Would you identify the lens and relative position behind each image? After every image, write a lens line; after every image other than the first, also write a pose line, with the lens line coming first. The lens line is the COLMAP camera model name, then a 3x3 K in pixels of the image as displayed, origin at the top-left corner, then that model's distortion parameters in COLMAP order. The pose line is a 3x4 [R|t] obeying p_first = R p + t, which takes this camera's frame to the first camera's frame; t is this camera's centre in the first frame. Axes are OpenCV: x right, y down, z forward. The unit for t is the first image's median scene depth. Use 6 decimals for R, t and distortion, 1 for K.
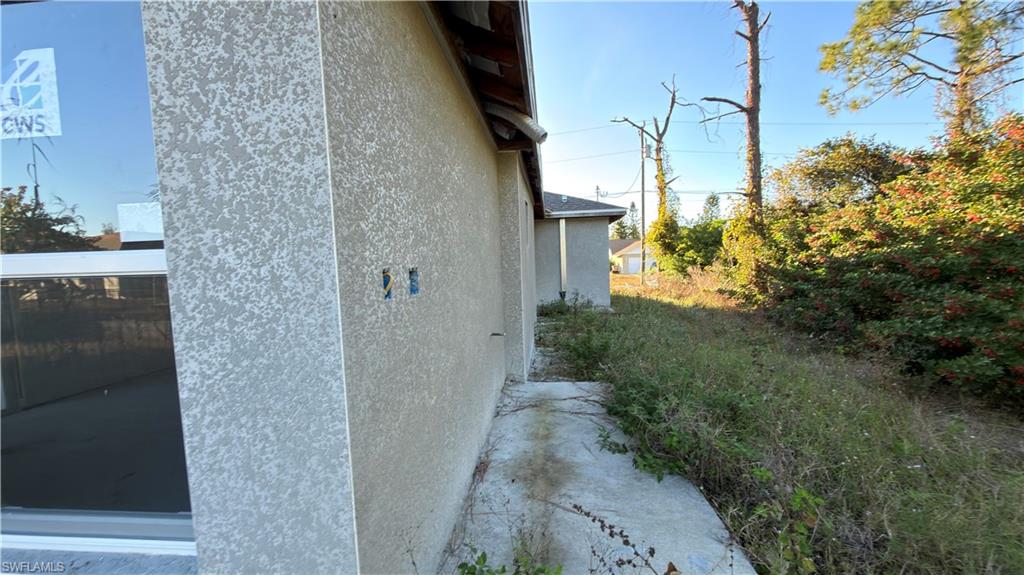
lens RADIAL K [[407.1, 0, 522.6], [0, 407.1, 302.5], [0, 0, 1]] dist [0.000985, -0.000468]
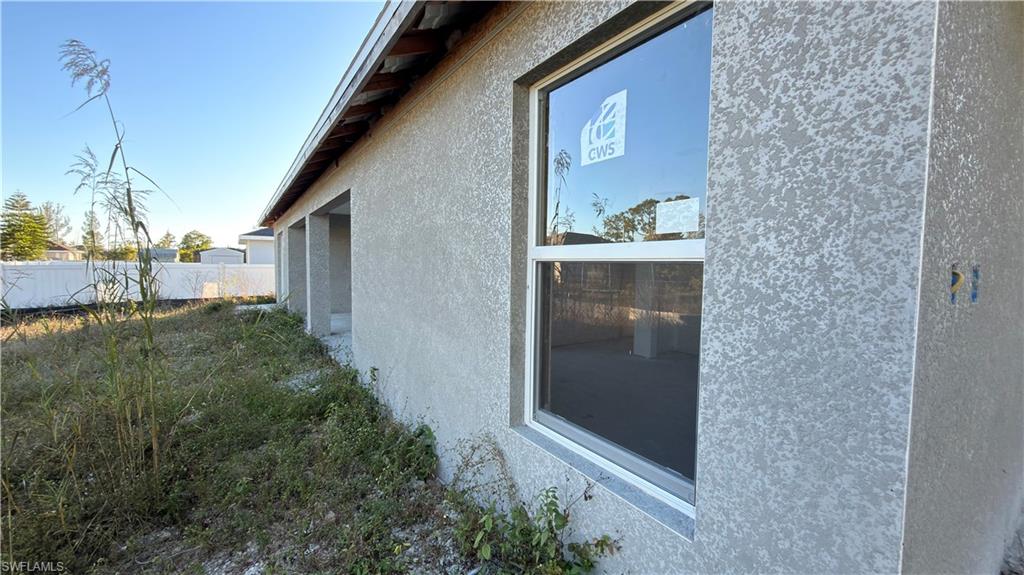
lens RADIAL K [[407.1, 0, 503.0], [0, 407.1, 307.0], [0, 0, 1]] dist [0.000985, -0.000468]
pose [[0.626887, 0.114823, -0.770603, -0.340541], [-0.110827, 0.992165, 0.057678, 0.053844], [0.771188, 0.049246, 0.634700, -0.133807]]
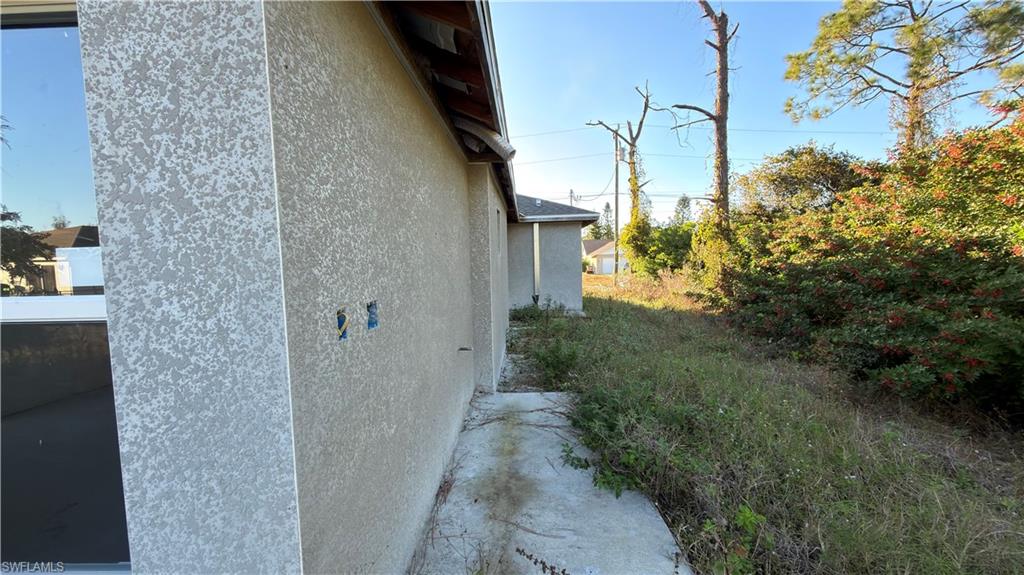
lens RADIAL K [[407.1, 0, 526.6], [0, 407.1, 296.0], [0, 0, 1]] dist [0.000985, -0.000468]
pose [[0.998033, 0.005355, 0.062460, 0.076349], [-0.005279, 0.999985, -0.001386, -0.146905], [-0.062467, 0.001053, 0.998046, -0.045426]]
